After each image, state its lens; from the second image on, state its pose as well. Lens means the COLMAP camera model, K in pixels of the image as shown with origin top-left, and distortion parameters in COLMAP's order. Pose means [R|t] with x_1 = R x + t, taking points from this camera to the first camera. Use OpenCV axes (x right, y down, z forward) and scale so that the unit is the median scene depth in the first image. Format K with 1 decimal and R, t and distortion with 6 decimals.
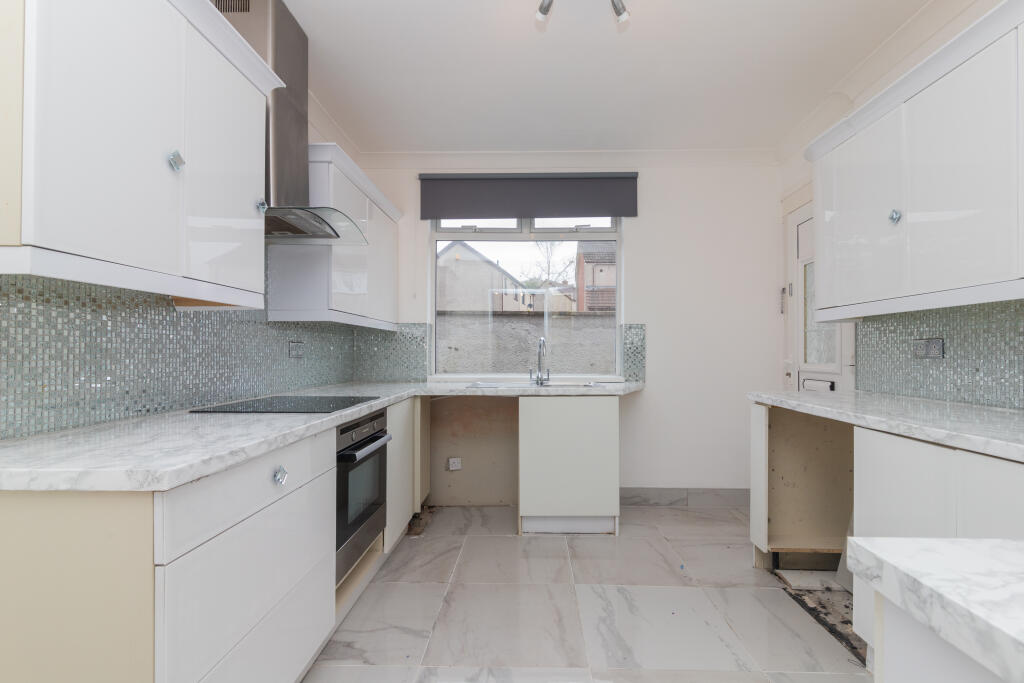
lens RADIAL K [[470.6, 0, 514.4], [0, 470.6, 348.7], [0, 0, 1]] dist [0.000960, -0.000532]
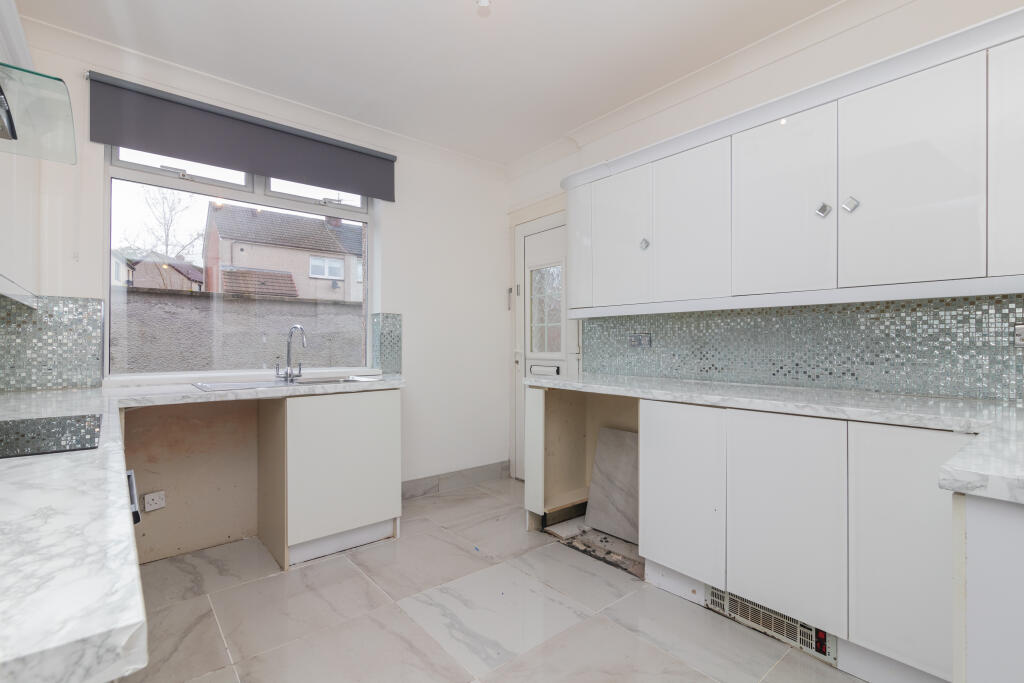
lens RADIAL K [[470.6, 0, 511.8], [0, 470.6, 339.5], [0, 0, 1]] dist [0.000960, -0.000532]
pose [[0.748385, 0.006629, 0.663231, -0.237791], [-0.006377, 0.999976, -0.002800, 0.002229], [-0.663234, -0.002134, 0.748409, 0.144757]]
